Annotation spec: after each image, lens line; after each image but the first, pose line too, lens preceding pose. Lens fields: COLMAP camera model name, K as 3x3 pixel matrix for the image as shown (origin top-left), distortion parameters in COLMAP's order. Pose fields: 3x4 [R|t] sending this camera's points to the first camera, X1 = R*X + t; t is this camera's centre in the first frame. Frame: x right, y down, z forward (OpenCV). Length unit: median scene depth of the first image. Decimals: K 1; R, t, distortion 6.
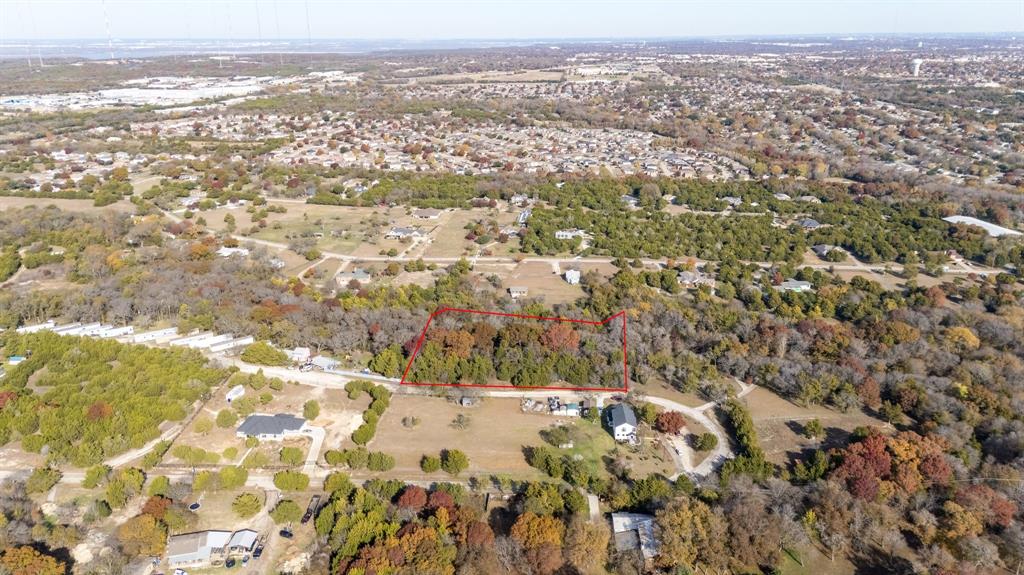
lens RADIAL K [[746.9, 0, 512.0], [0, 746.9, 287.5], [0, 0, 1]] dist [0.088237, -0.094717]
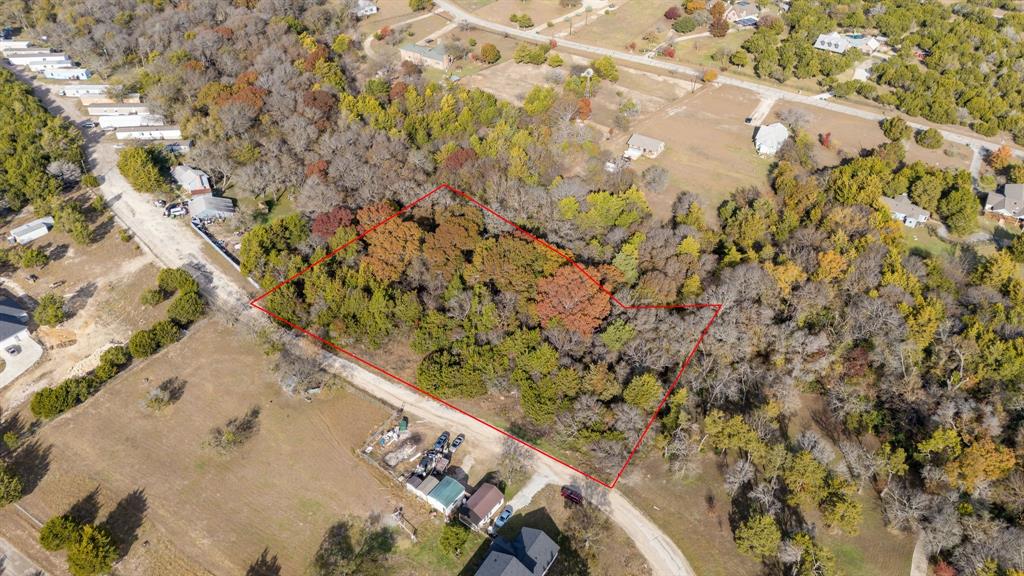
lens RADIAL K [[746.9, 0, 512.0], [0, 746.9, 288.0], [0, 0, 1]] dist [0.088237, -0.094717]
pose [[0.860875, 0.327696, -0.389242, 0.220579], [-0.174800, 0.908907, 0.378593, -0.117727], [0.477849, -0.257882, 0.839737, 0.580850]]
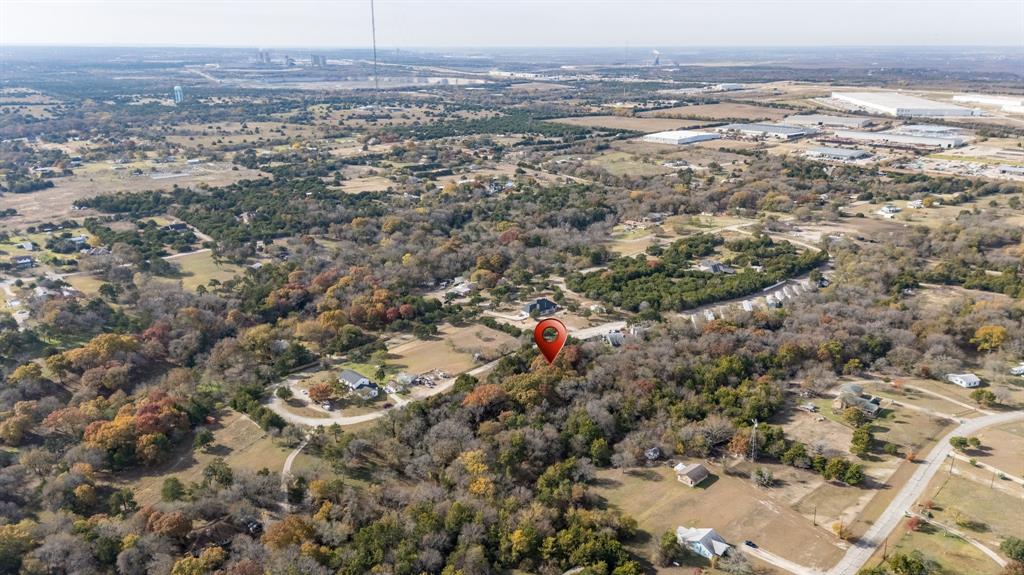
lens RADIAL K [[746.9, 0, 512.0], [0, 746.9, 287.5], [0, 0, 1]] dist [0.088237, -0.094717]
pose [[-0.686430, 0.231158, -0.689478, 0.649510], [-0.229273, 0.830981, 0.506858, -0.522407], [0.690107, 0.506001, -0.517412, 1.443093]]
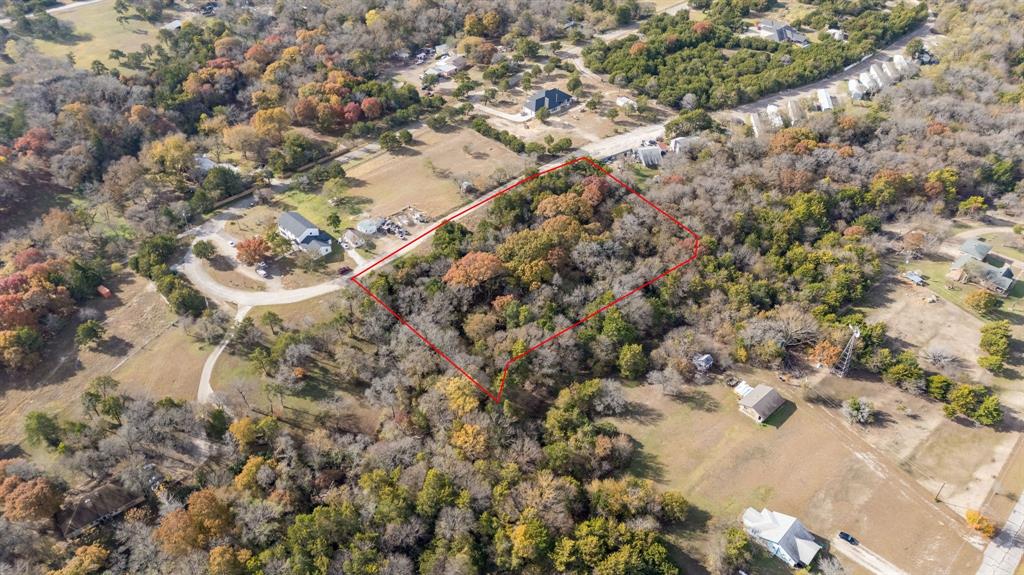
lens RADIAL K [[746.9, 0, 512.0], [0, 746.9, 287.5], [0, 0, 1]] dist [0.088237, -0.094717]
pose [[-0.686478, 0.463854, -0.559989, 0.427657], [-0.233613, 0.588601, 0.773934, -0.453348], [0.688602, 0.662109, -0.295700, 1.242733]]
